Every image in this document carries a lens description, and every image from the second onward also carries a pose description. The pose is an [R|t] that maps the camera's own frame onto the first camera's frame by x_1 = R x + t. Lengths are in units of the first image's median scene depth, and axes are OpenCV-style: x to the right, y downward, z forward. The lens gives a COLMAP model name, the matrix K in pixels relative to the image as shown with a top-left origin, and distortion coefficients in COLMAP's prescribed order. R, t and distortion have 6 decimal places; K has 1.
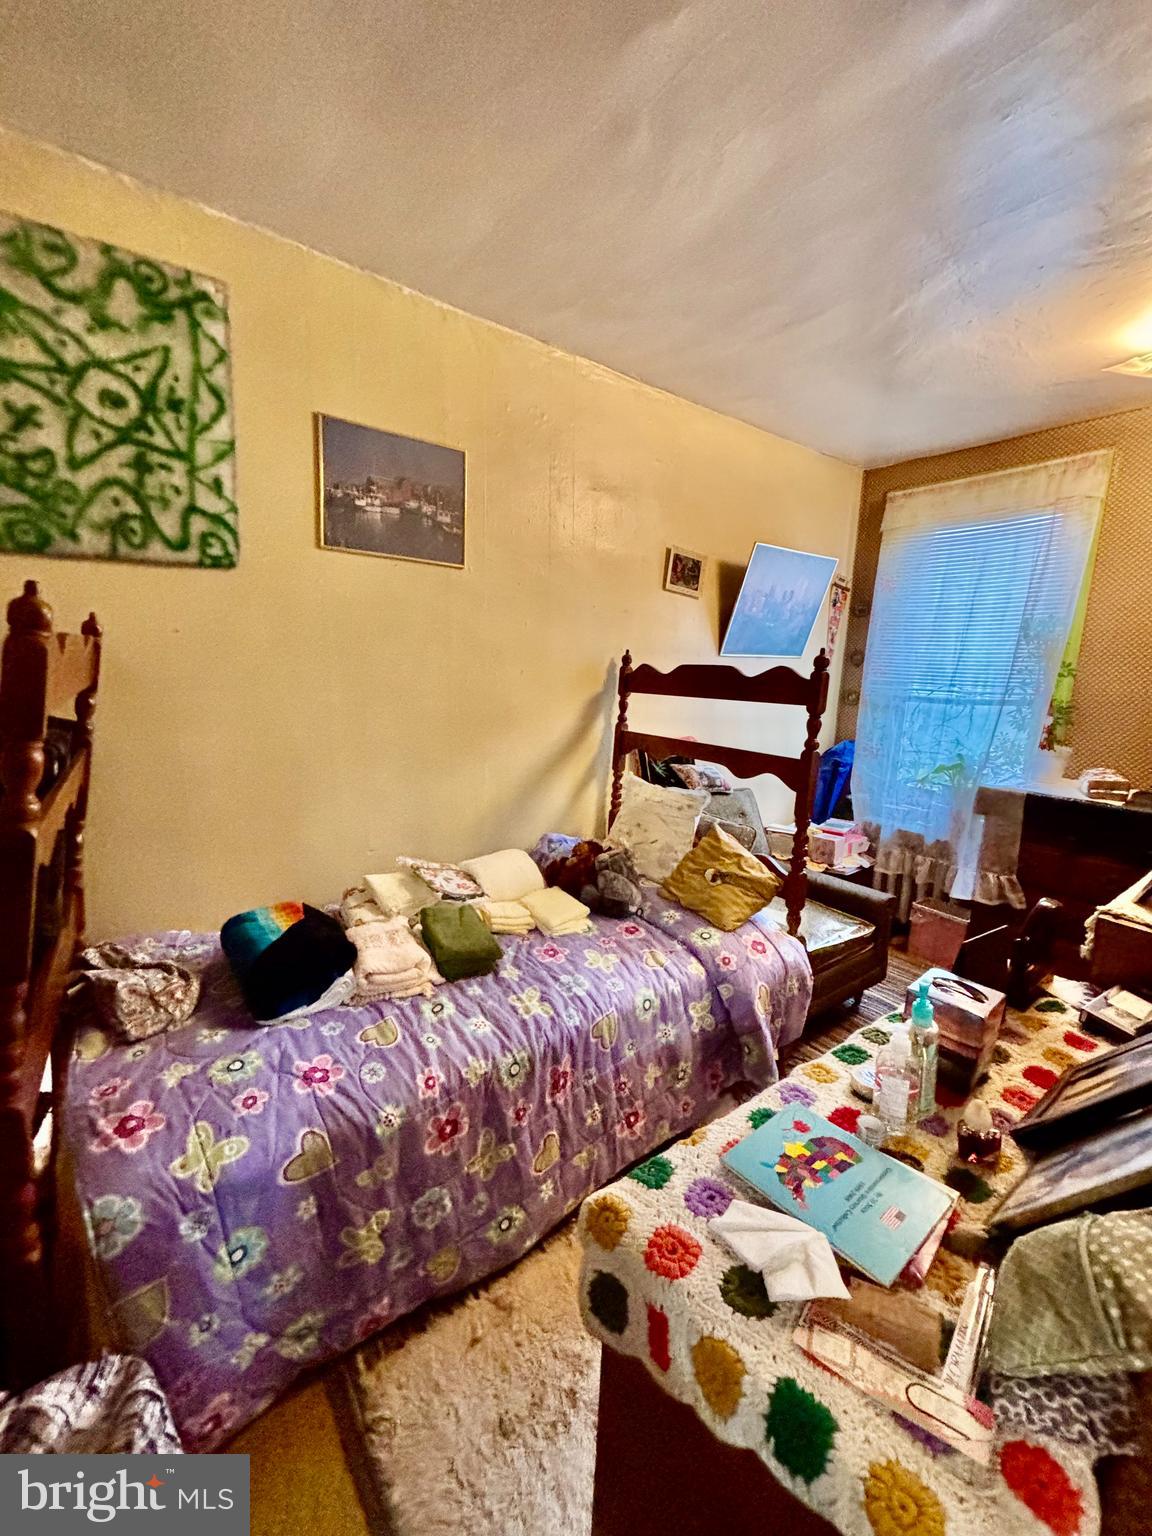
lens RADIAL K [[620.4, 0, 563.9], [0, 620.4, 766.8], [0, 0, 1]] dist [-0.006738, 0.002511]
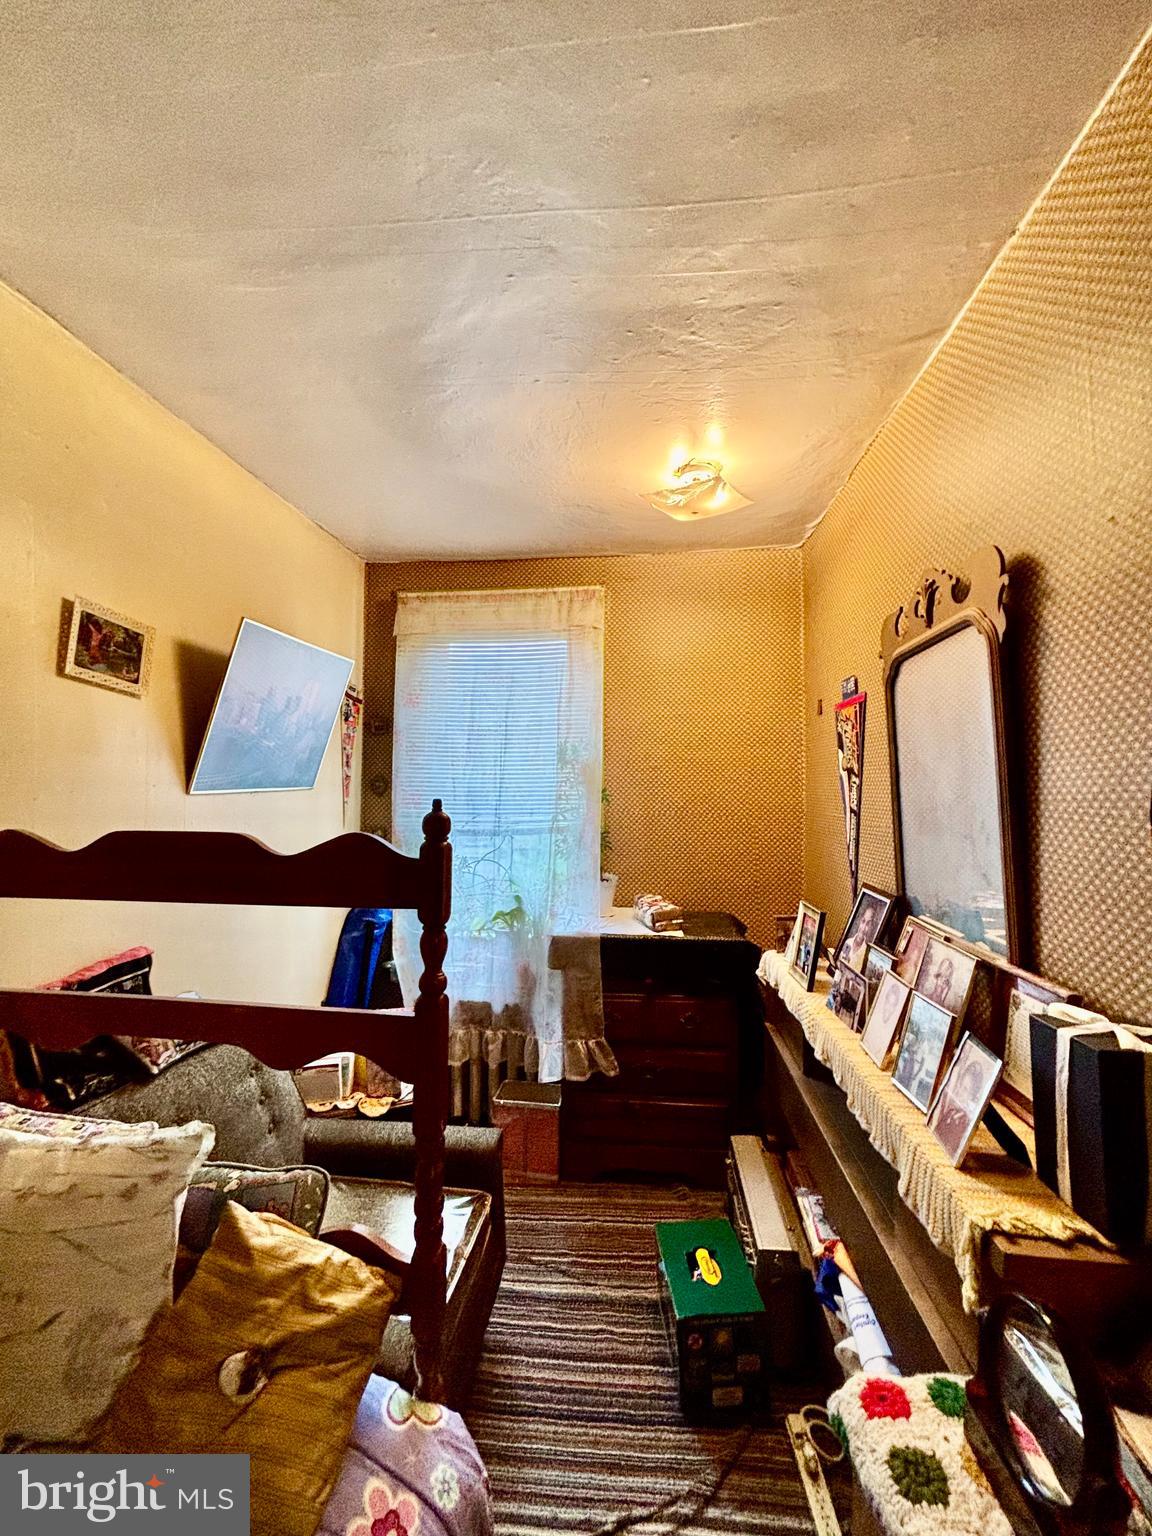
lens RADIAL K [[620.4, 0, 582.0], [0, 620.4, 760.4], [0, 0, 1]] dist [-0.006738, 0.002511]
pose [[0.662016, -0.004672, 0.749475, 0.086374], [0.144413, 0.982037, -0.121439, -0.125995], [-0.735445, 0.188629, 0.650799, 0.490725]]
